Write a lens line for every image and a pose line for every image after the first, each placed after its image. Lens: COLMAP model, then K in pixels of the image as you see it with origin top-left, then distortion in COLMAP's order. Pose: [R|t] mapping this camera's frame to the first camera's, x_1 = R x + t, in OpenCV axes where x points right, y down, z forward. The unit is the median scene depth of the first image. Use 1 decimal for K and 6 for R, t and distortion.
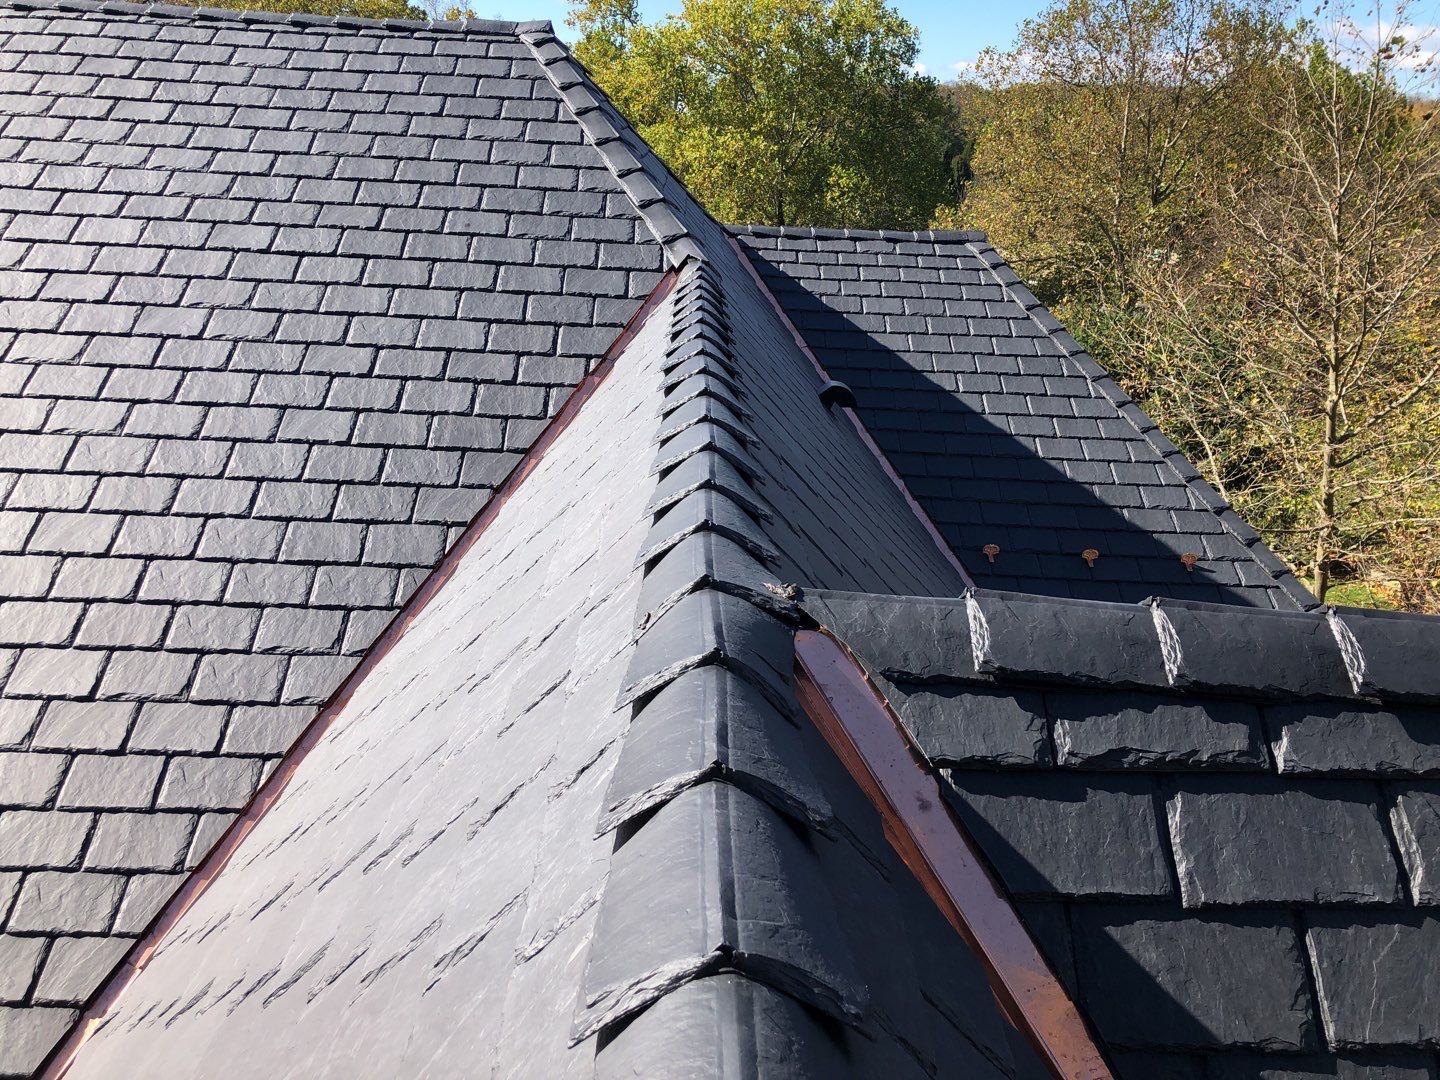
lens RADIAL K [[1159.1, 0, 720.0], [0, 1159.1, 540.0], [0, 0, 1]] dist [0.007087, -0.002168]
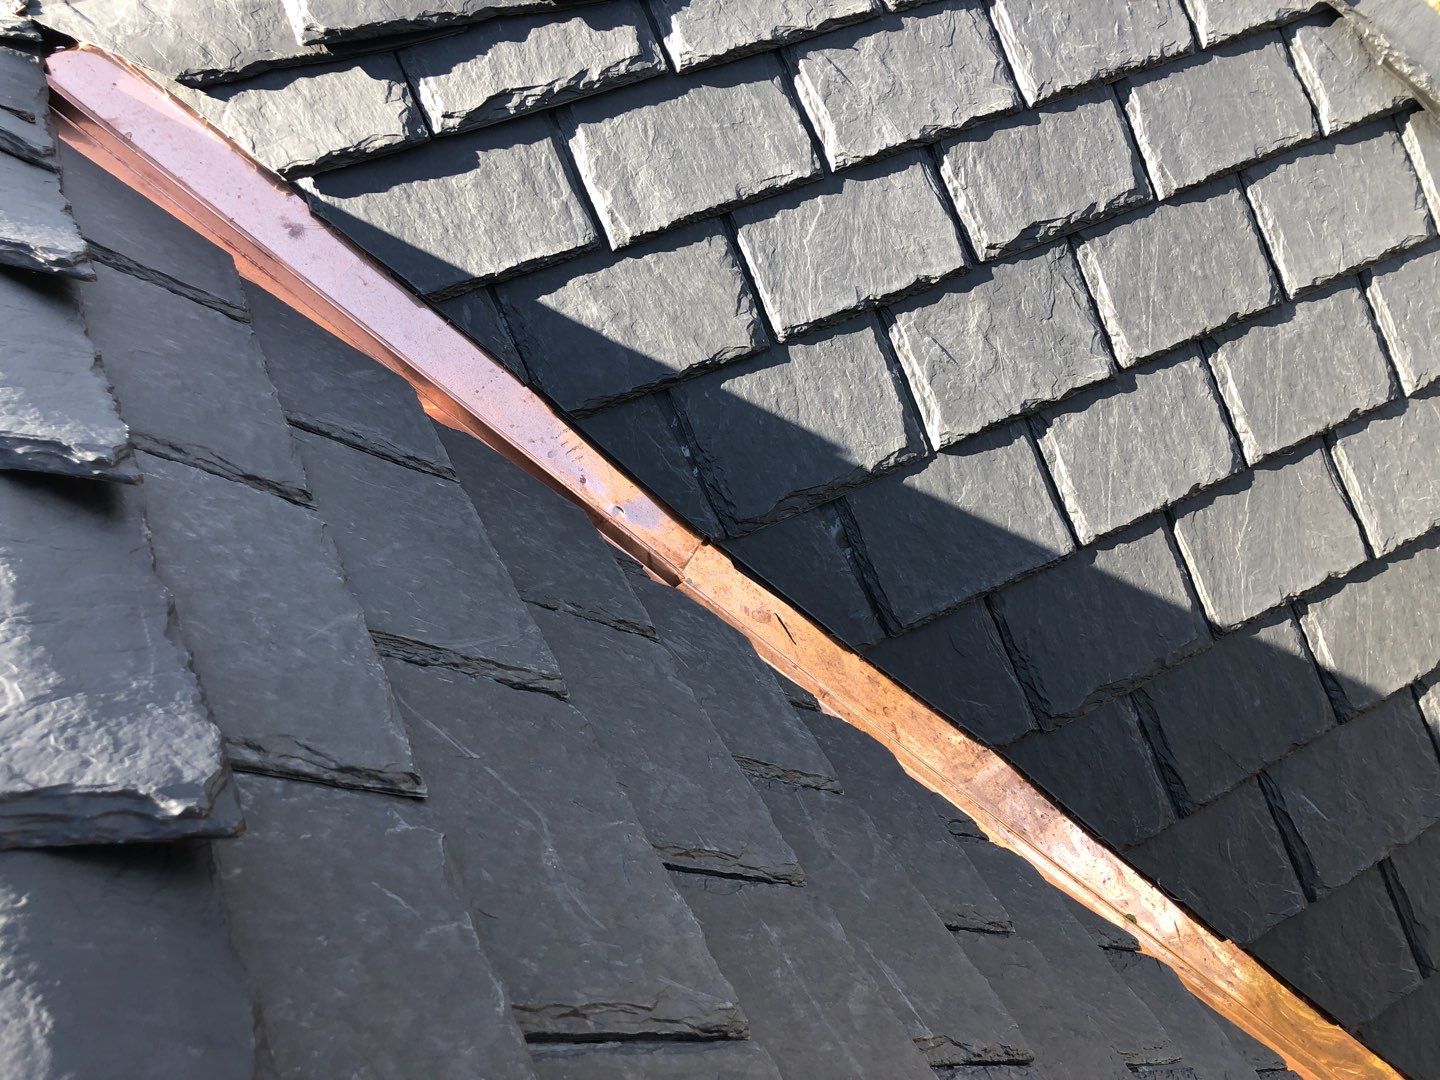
lens RADIAL K [[1159.1, 0, 720.0], [0, 1159.1, 540.0], [0, 0, 1]] dist [0.007087, -0.002168]
pose [[0.891196, -0.376563, 0.252922, 0.156138], [0.239613, 0.864220, 0.442391, 0.128931], [-0.385168, -0.333654, 0.860419, 0.111008]]
